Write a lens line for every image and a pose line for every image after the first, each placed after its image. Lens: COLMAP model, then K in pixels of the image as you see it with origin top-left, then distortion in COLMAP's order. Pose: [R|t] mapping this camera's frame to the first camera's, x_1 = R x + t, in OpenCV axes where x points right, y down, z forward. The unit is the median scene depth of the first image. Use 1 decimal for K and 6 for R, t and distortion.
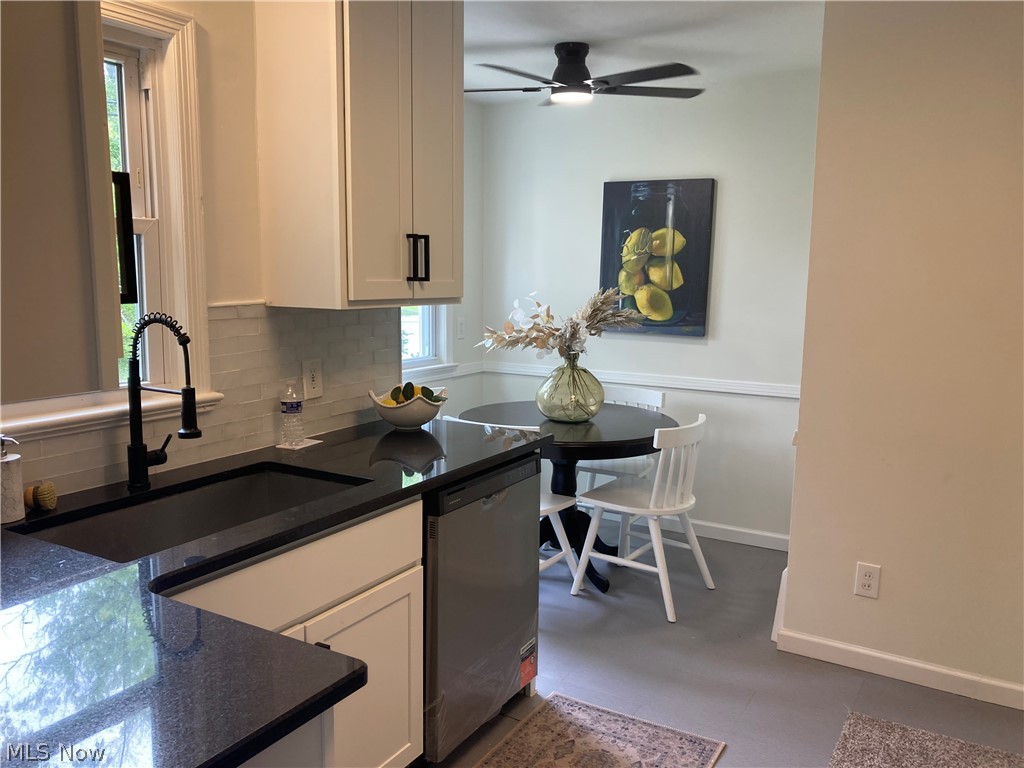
lens RADIAL K [[827.8, 0, 513.4], [0, 827.8, 385.8], [0, 0, 1]] dist [0.034520, -0.054320]
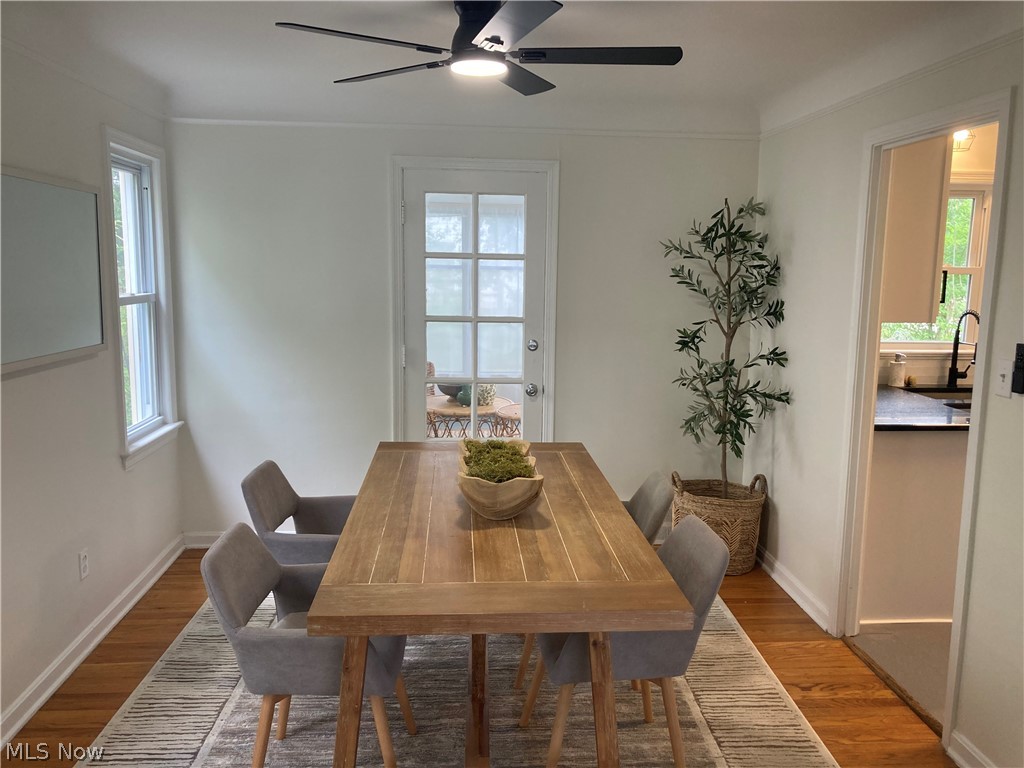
lens RADIAL K [[827.8, 0, 529.7], [0, 827.8, 388.0], [0, 0, 1]] dist [0.034520, -0.054320]
pose [[0.578092, 0.112668, -0.808155, 0.343844], [-0.124451, 0.991008, 0.049138, 0.074950], [0.806425, 0.072170, 0.586916, -0.602967]]
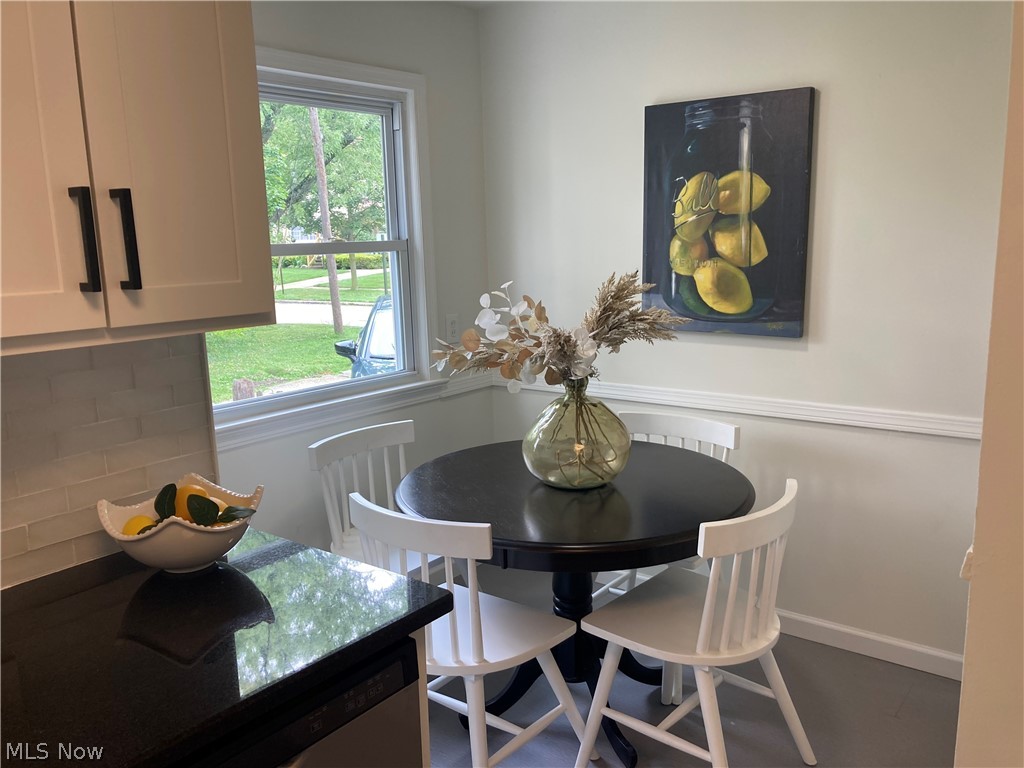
lens RADIAL K [[827.8, 0, 536.9], [0, 827.8, 379.4], [0, 0, 1]] dist [0.034520, -0.054320]
pose [[0.993083, -0.017489, -0.116107, 0.100182], [0.021179, 0.999307, 0.030620, -0.050970], [0.115491, -0.032867, 0.992765, 0.334705]]
